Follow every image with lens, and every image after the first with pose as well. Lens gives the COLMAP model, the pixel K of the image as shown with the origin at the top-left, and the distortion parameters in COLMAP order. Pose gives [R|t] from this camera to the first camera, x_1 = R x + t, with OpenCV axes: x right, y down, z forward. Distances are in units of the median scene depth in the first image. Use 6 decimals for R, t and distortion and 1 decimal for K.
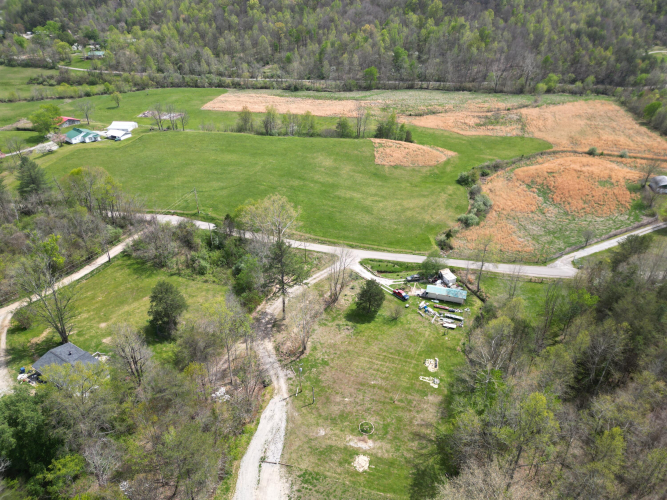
lens RADIAL K [[464.6, 0, 330.9], [0, 464.6, 247.4], [0, 0, 1]] dist [0.053701, -0.045696]
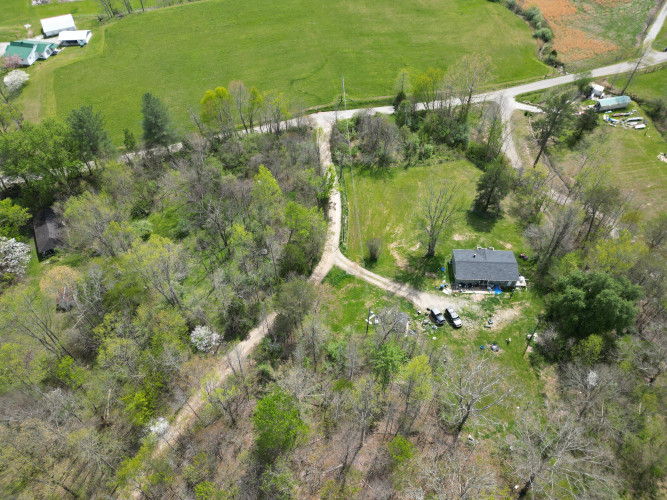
lens RADIAL K [[464.6, 0, 330.9], [0, 464.6, 247.4], [0, 0, 1]] dist [0.053701, -0.045696]
pose [[0.877597, -0.371487, 0.303019, -0.734112], [0.268564, 0.904557, 0.331134, -0.127919], [-0.397110, -0.209222, 0.893605, 0.159072]]
